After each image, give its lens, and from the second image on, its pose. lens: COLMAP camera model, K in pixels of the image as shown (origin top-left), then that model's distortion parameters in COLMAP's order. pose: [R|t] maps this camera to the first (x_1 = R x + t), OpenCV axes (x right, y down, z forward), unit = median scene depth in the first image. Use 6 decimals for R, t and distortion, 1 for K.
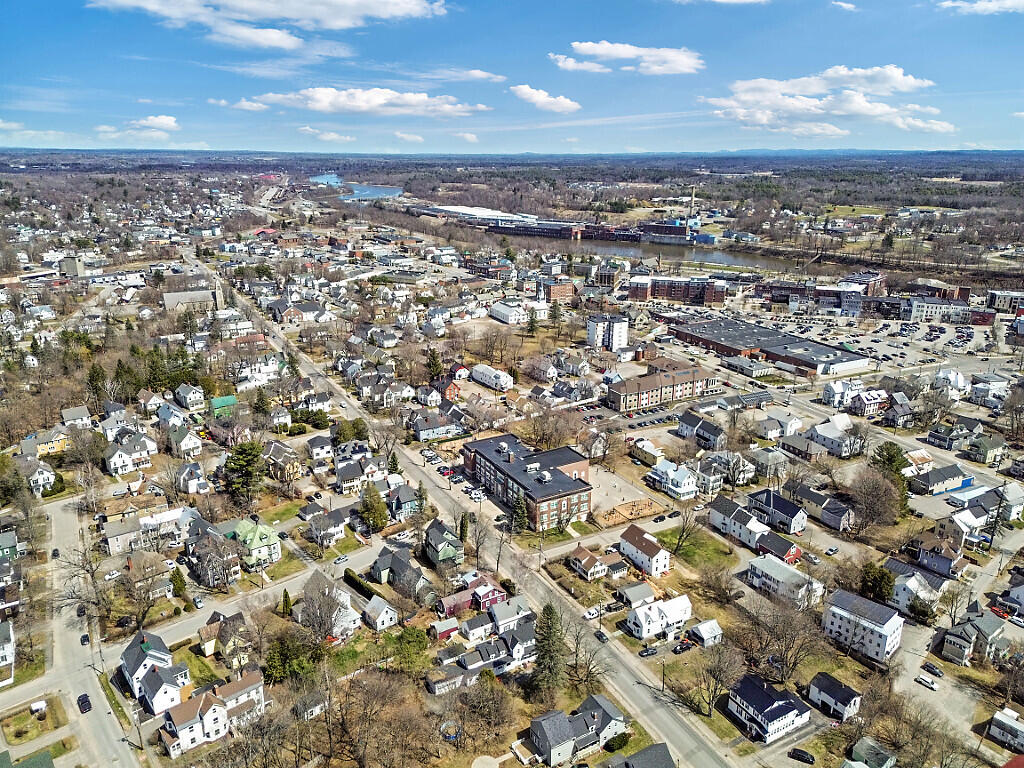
lens RADIAL K [[719.5, 0, 512.0], [0, 719.5, 384.0], [0, 0, 1]] dist [0.022573, -0.001691]
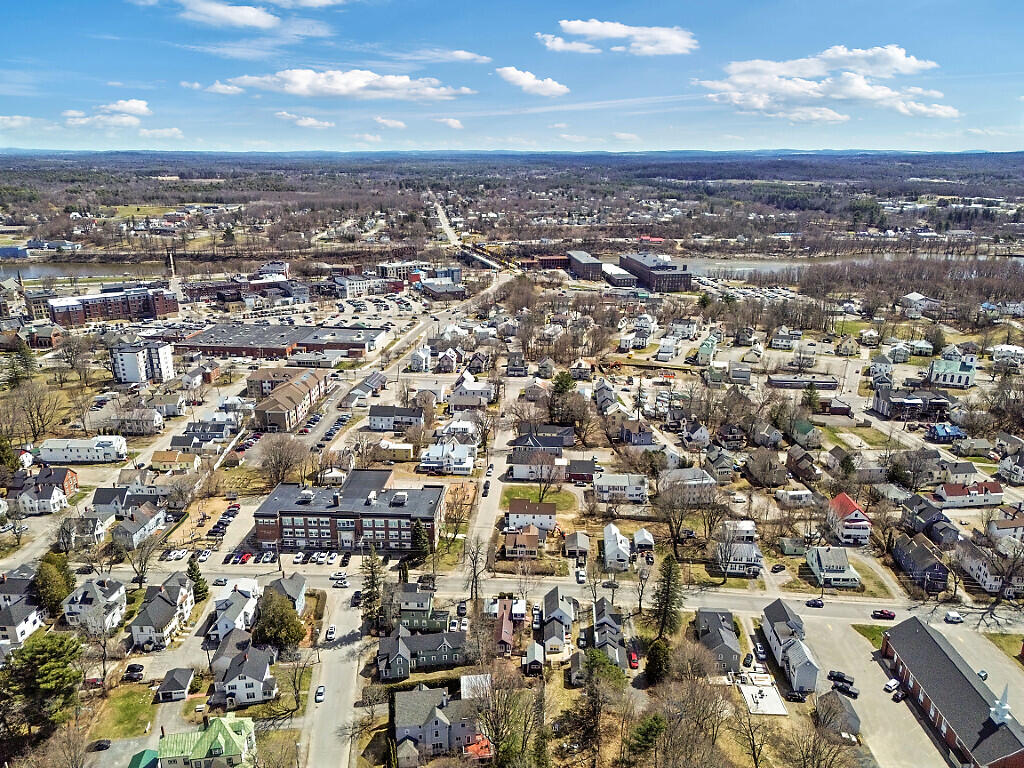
lens RADIAL K [[703.3, 0, 512.0], [0, 703.3, 384.0], [0, 0, 1]] dist [0.001953, -0.001410]
pose [[0.529977, -0.255527, 0.808597, -0.425321], [0.248110, 0.958520, 0.140287, -0.077539], [-0.810904, 0.126272, 0.571393, 0.254958]]
